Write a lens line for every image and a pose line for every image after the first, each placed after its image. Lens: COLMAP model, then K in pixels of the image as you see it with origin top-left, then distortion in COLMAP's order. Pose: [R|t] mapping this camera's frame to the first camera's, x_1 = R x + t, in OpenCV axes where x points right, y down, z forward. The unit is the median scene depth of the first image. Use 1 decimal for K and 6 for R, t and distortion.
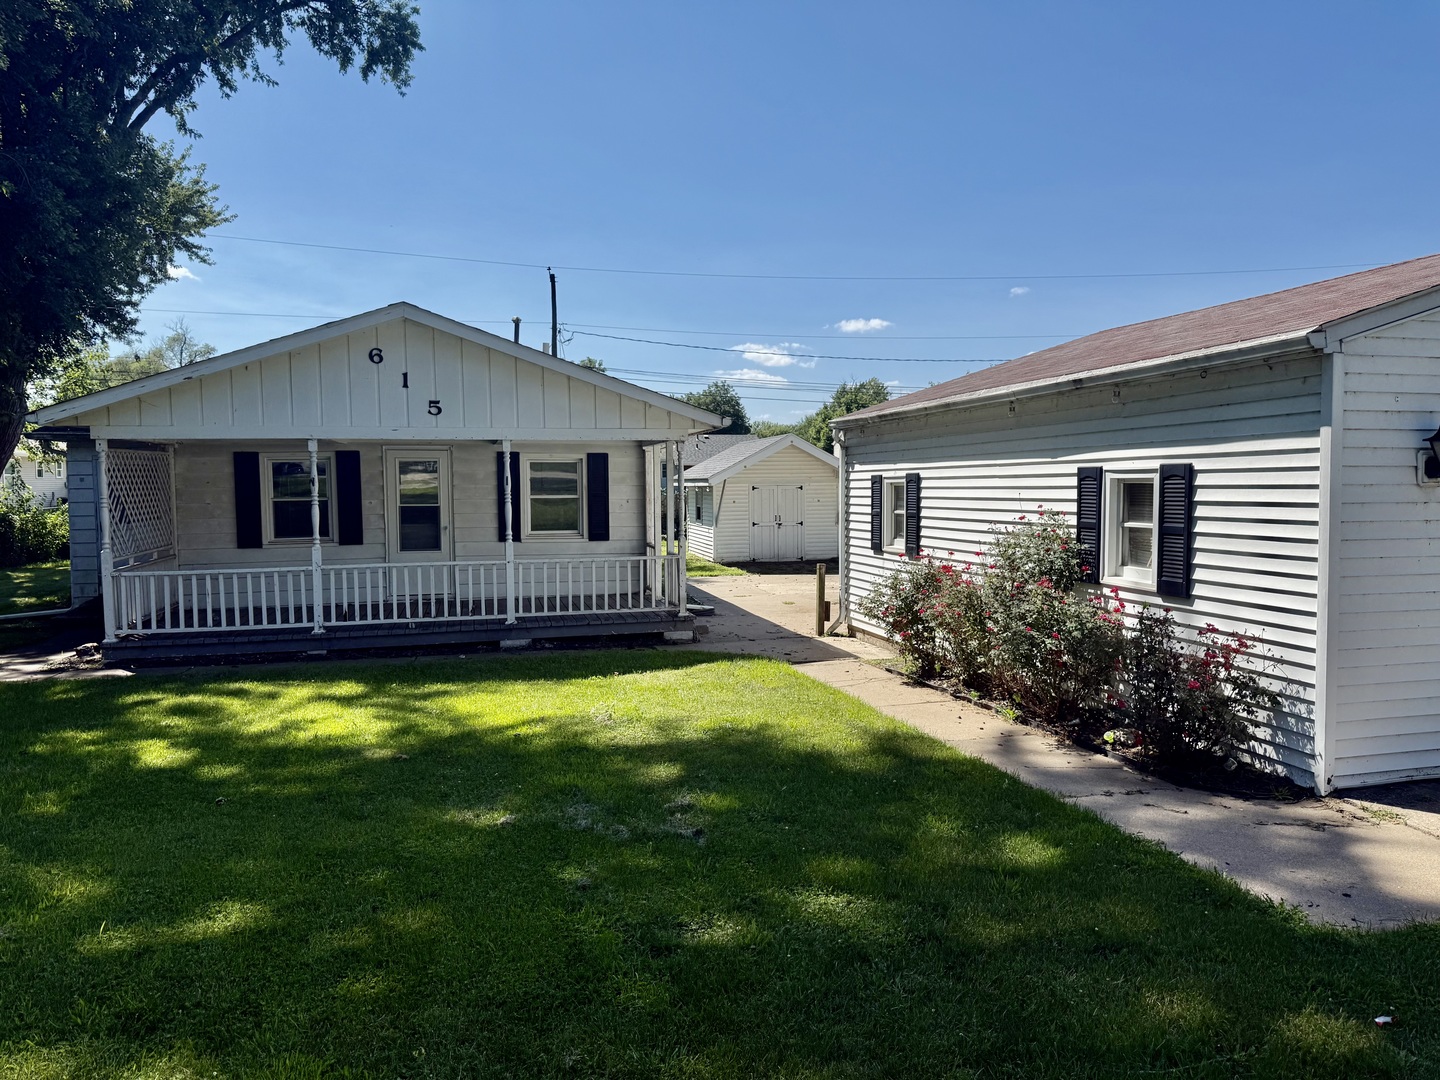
lens RADIAL K [[988.3, 0, 720.0], [0, 988.3, 540.0], [0, 0, 1]] dist [0.085116, -0.123085]
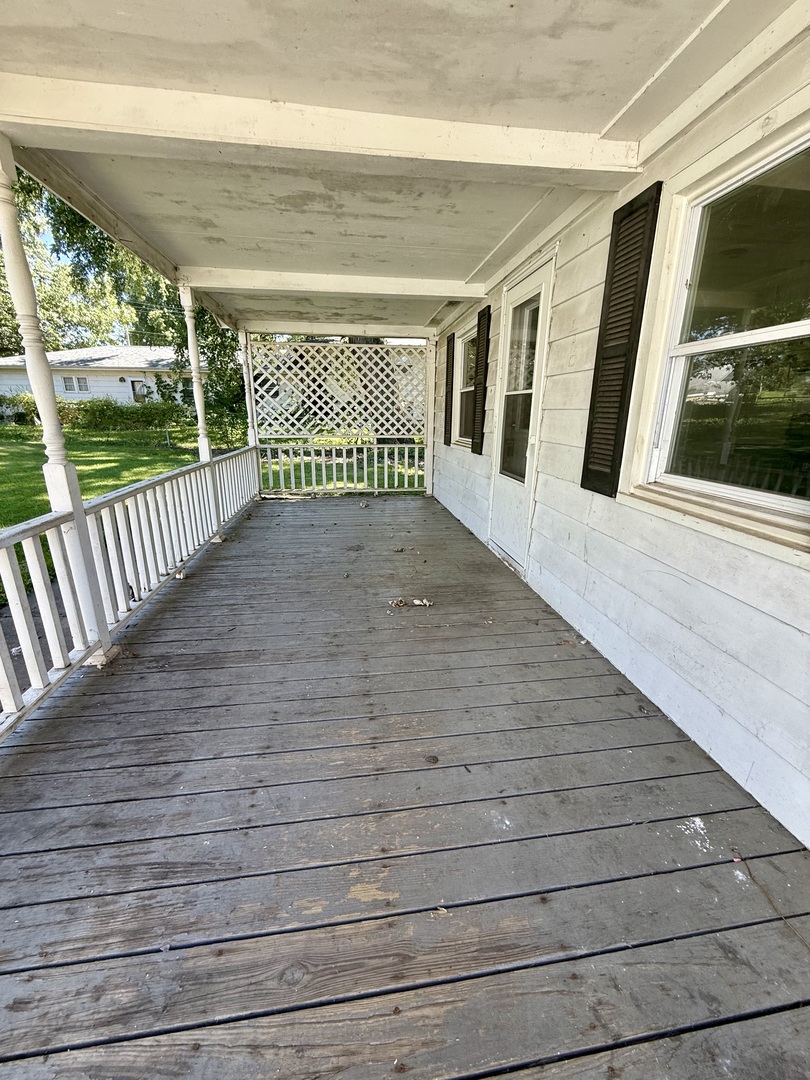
lens RADIAL K [[429.6, 0, 405.7], [0, 429.6, 538.4], [0, 0, 1]] dist [-0.001042, -0.000281]
pose [[-0.106732, 0.279280, -0.954260, -0.076149], [-0.072977, 0.954953, 0.287645, -0.032063], [0.991606, 0.100339, -0.081543, 1.370939]]
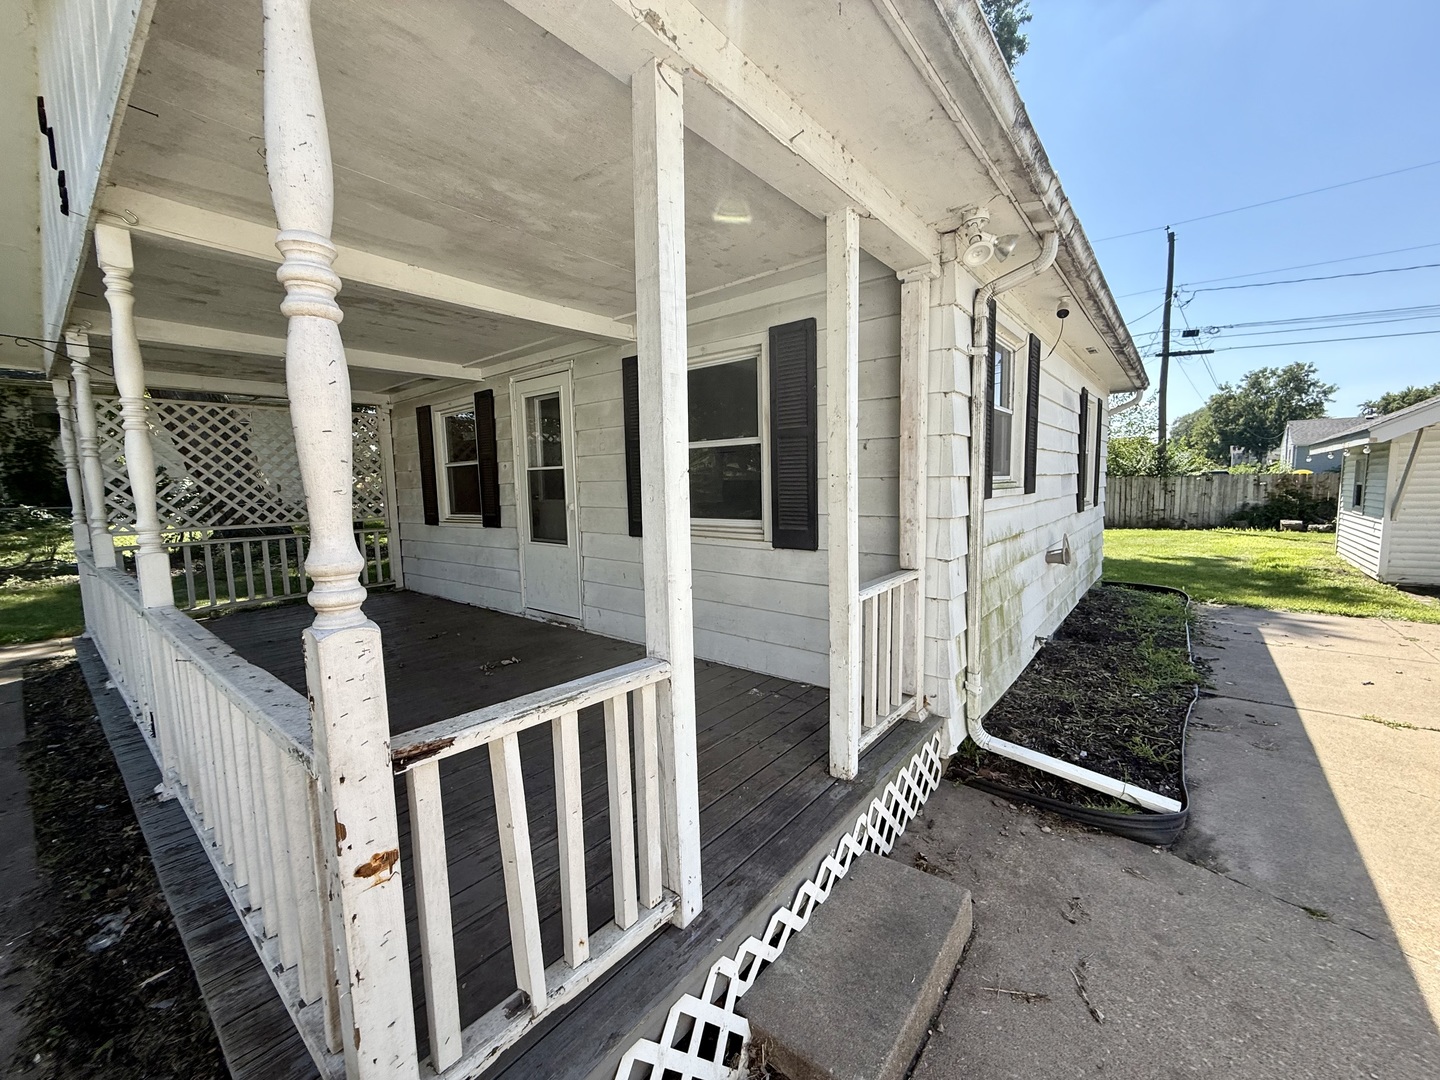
lens RADIAL K [[572.8, 0, 720.0], [0, 572.8, 540.0], [0, 0, 1]] dist [-0.001042, -0.000281]
pose [[0.602997, 0.069386, -0.794720, 0.061414], [-0.031813, 0.997509, 0.062953, -0.024527], [0.797109, -0.012678, 0.603703, 1.240118]]
